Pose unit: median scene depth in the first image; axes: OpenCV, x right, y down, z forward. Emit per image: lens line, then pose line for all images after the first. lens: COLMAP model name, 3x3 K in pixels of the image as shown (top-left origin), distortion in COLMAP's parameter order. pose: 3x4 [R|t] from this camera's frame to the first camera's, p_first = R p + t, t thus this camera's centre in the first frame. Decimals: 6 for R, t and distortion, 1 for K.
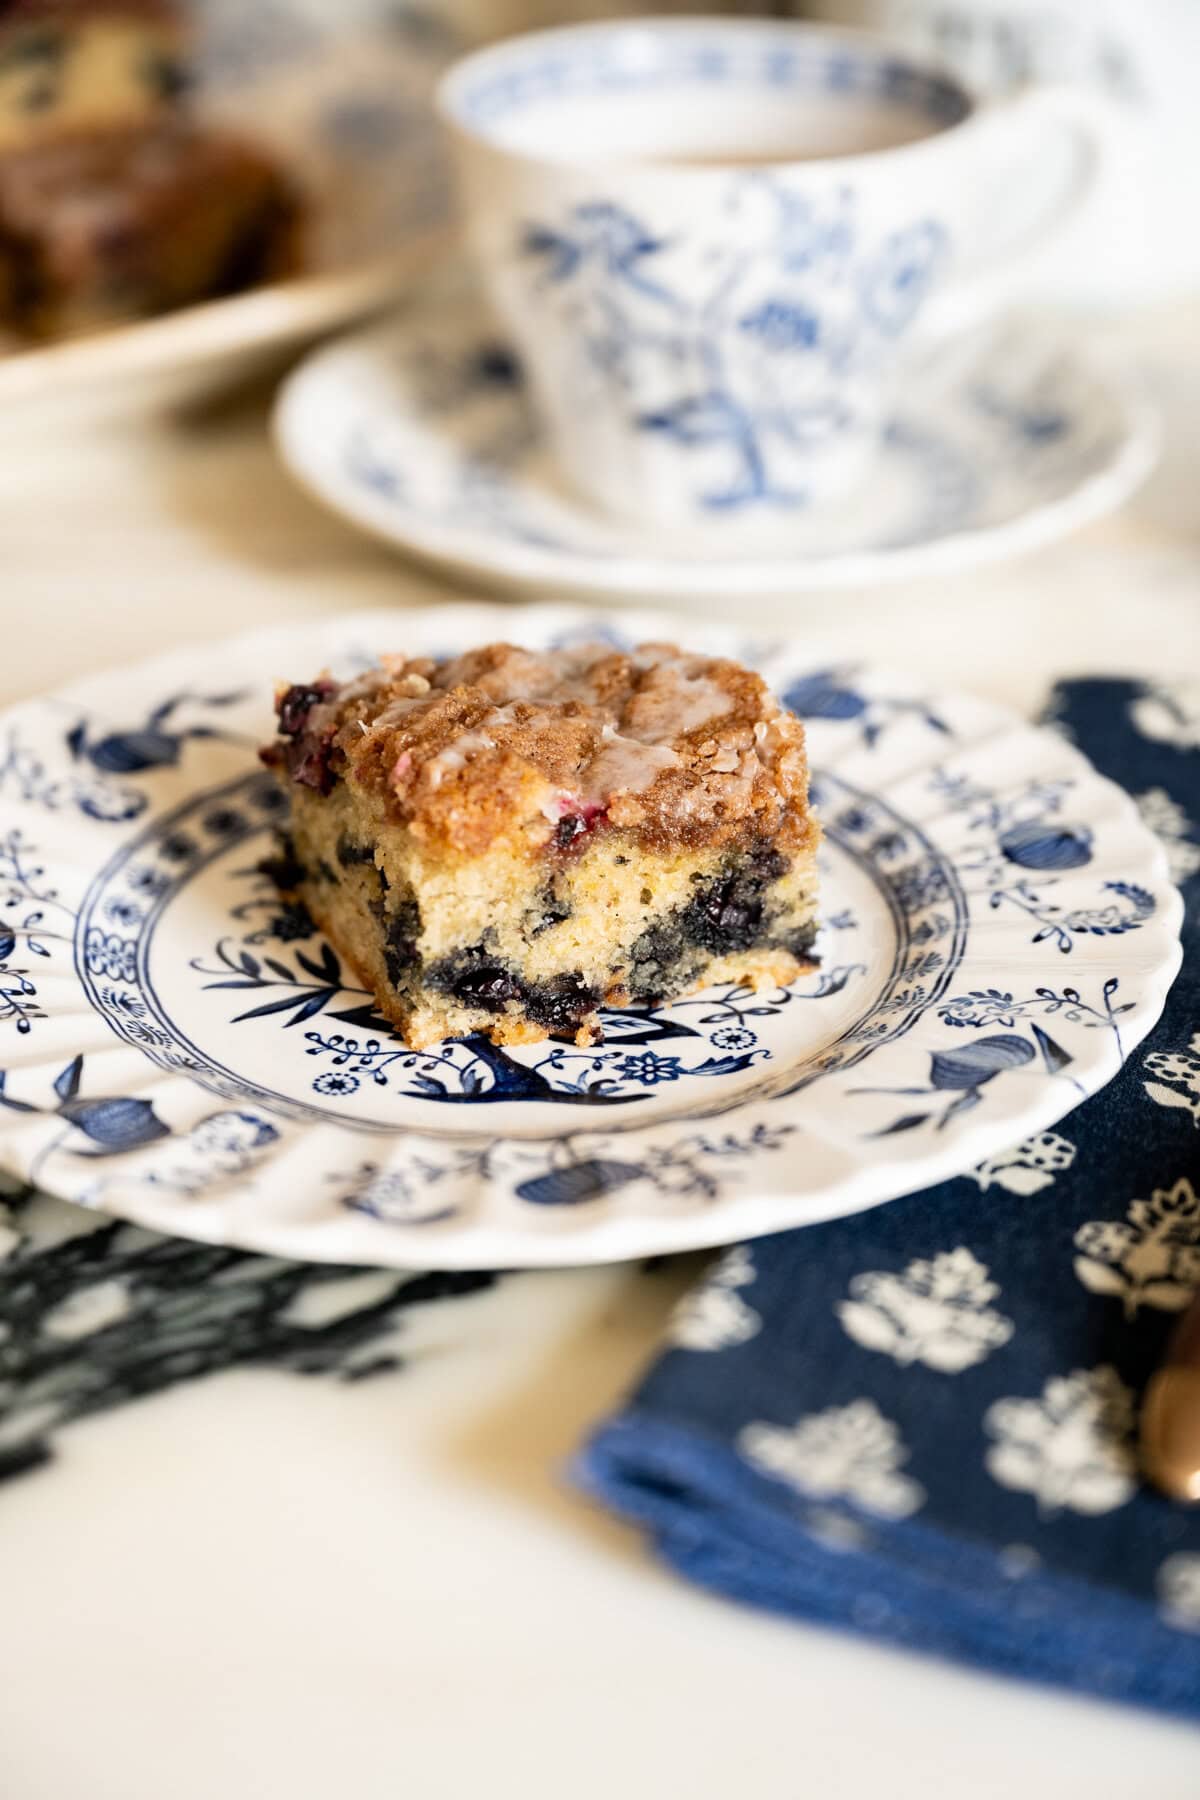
lens RADIAL K [[3705.3, 0, 600.0], [0, 3705.3, 900.0], [0, 0, 1]] dist [-0.031718, -0.269822]
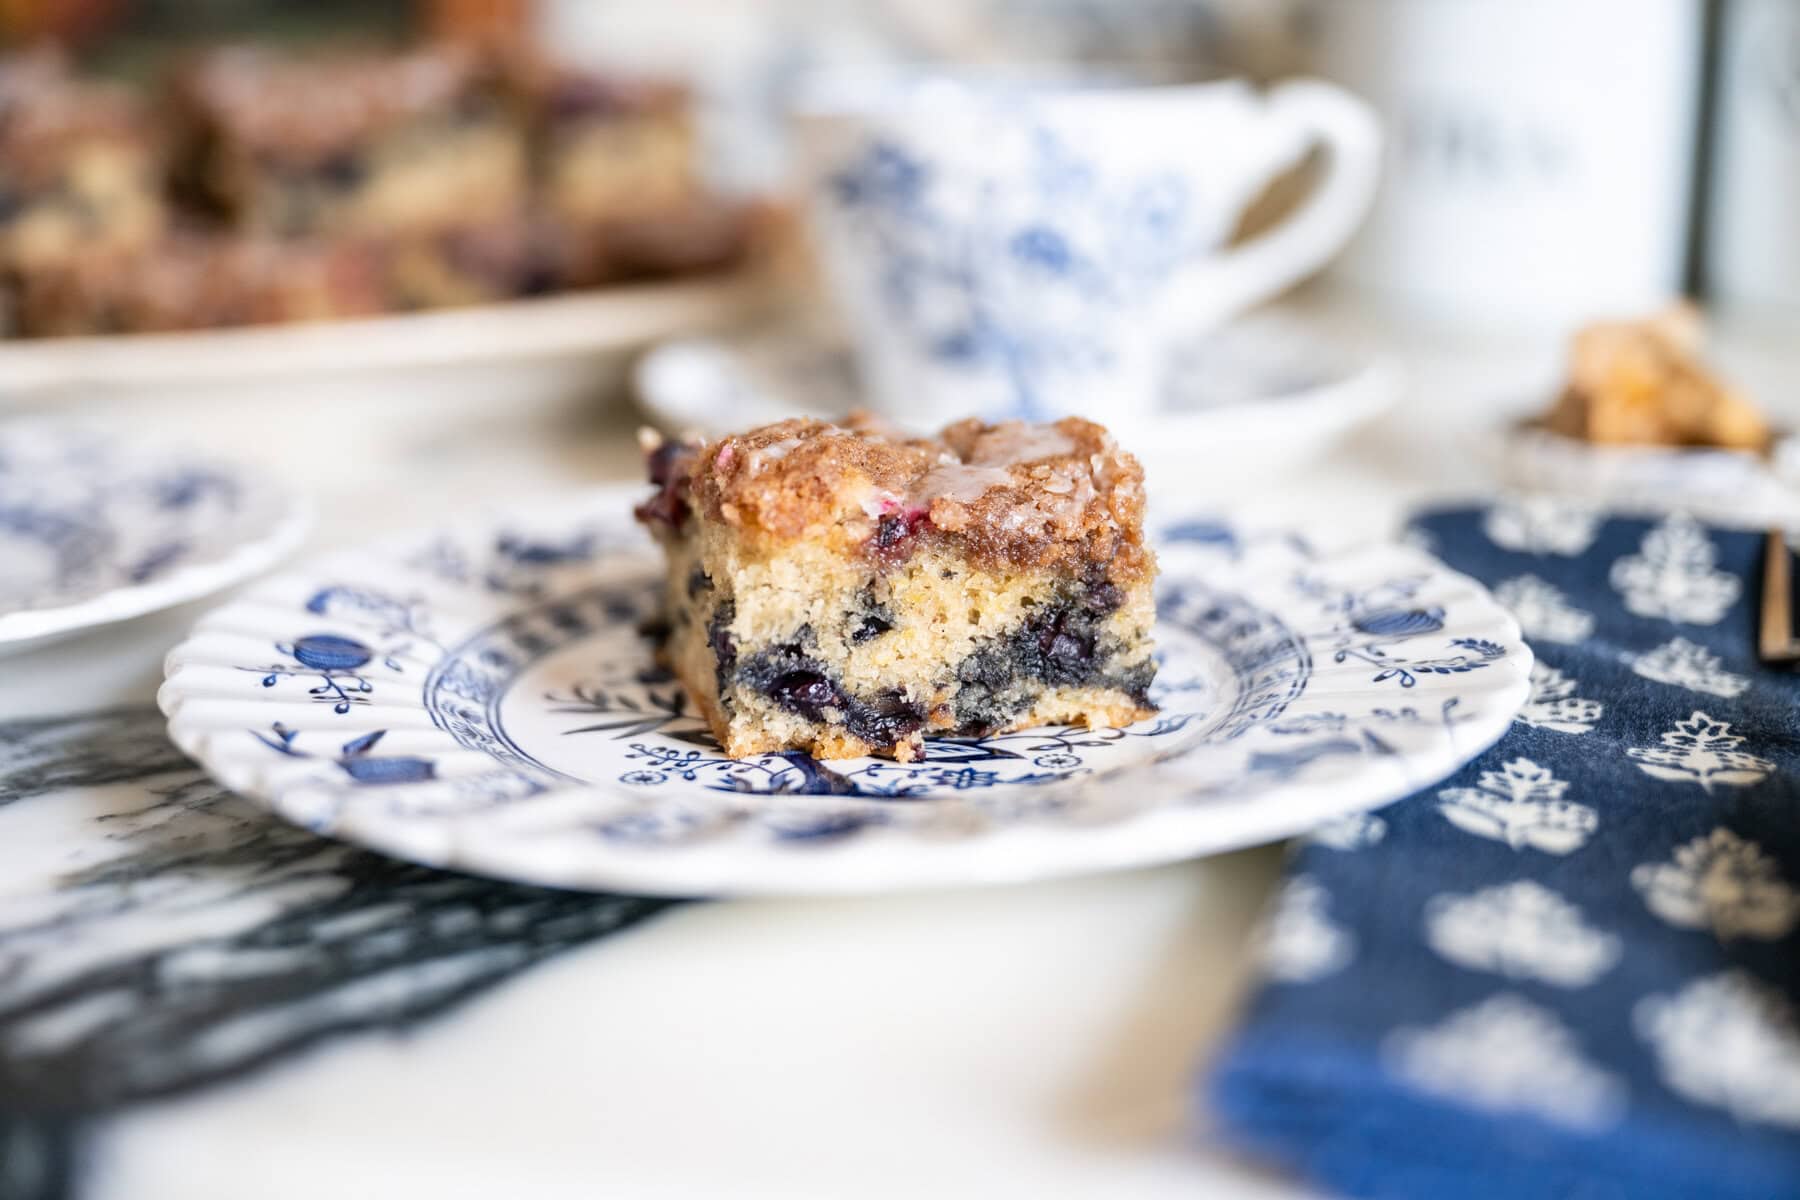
lens RADIAL K [[2396.2, 0, 860.5], [0, 2396.2, 596.8], [0, 0, 1]] dist [-0.014280, -0.027570]
pose [[0.989043, 0.021185, -0.146096, 0.076292], [-0.051869, 0.976421, -0.209552, 0.130734], [0.138212, 0.214833, 0.966822, 0.376618]]
